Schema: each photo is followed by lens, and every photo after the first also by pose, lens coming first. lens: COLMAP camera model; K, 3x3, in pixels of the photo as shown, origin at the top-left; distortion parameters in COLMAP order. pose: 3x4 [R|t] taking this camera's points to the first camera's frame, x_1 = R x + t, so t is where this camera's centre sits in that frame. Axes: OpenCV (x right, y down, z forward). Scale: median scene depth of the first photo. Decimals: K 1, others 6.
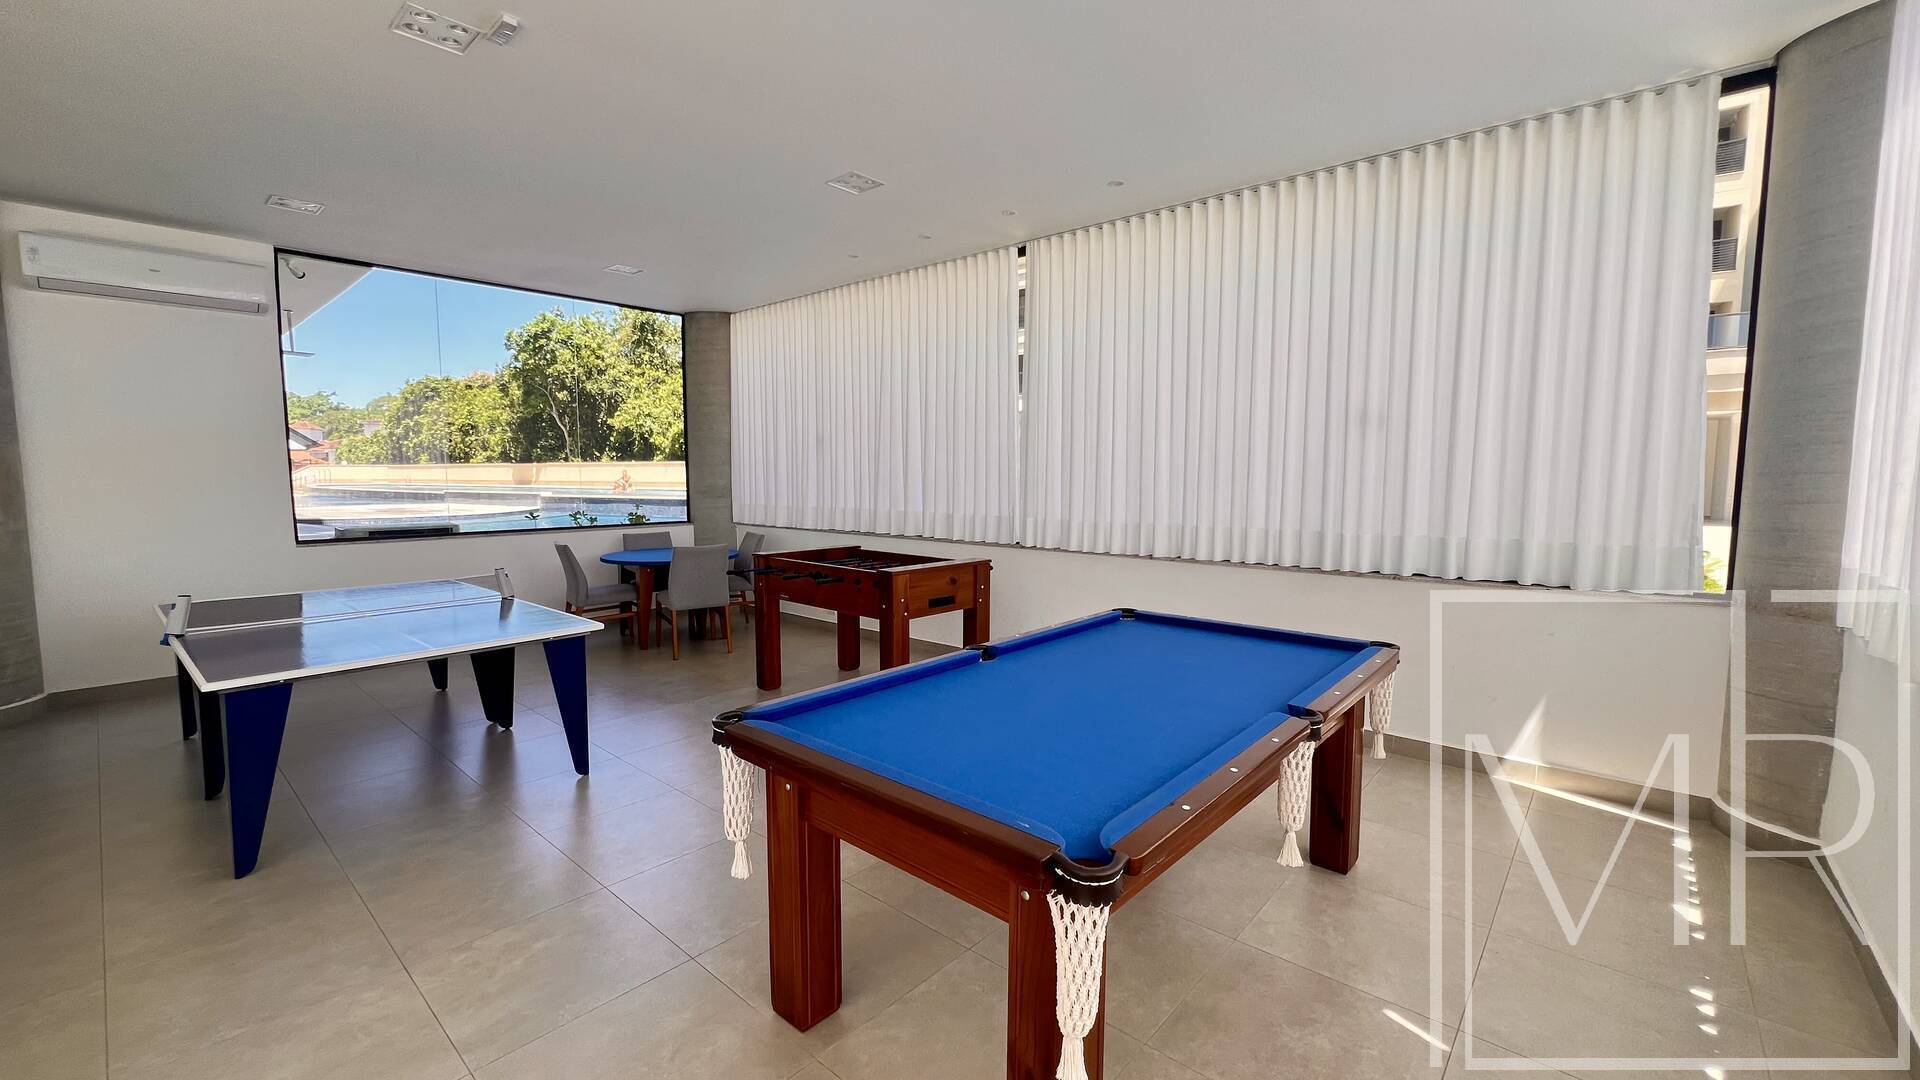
lens RADIAL K [[759.9, 0, 955.0], [0, 759.9, 540.0], [0, 0, 1]] dist [0.000386, 0.000102]
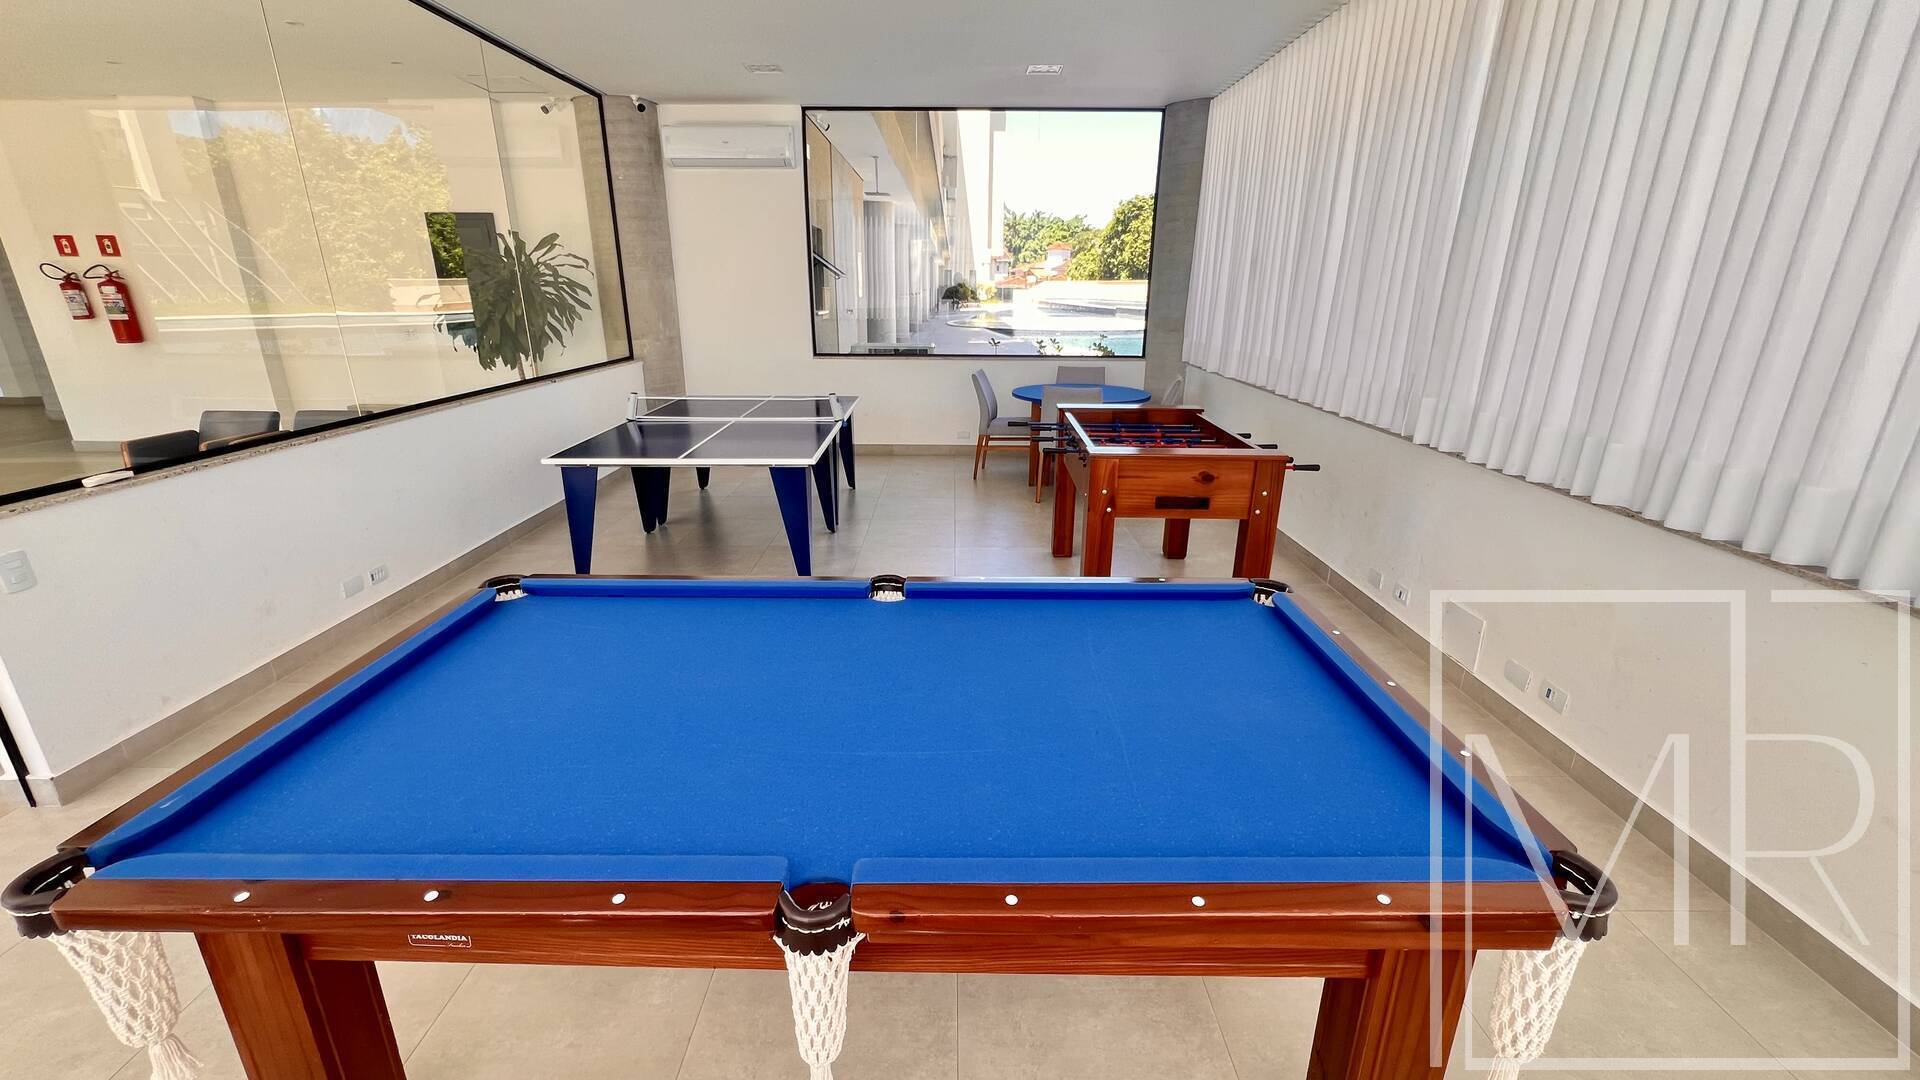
lens RADIAL K [[770.8, 0, 954.5], [0, 770.8, 535.0], [0, 0, 1]] dist [-0.001910, 0.000045]
pose [[0.665180, 0.234329, -0.708960, 0.213060], [-0.073007, 0.965342, 0.250570, -0.033665], [0.743105, -0.114915, 0.659234, 0.200086]]
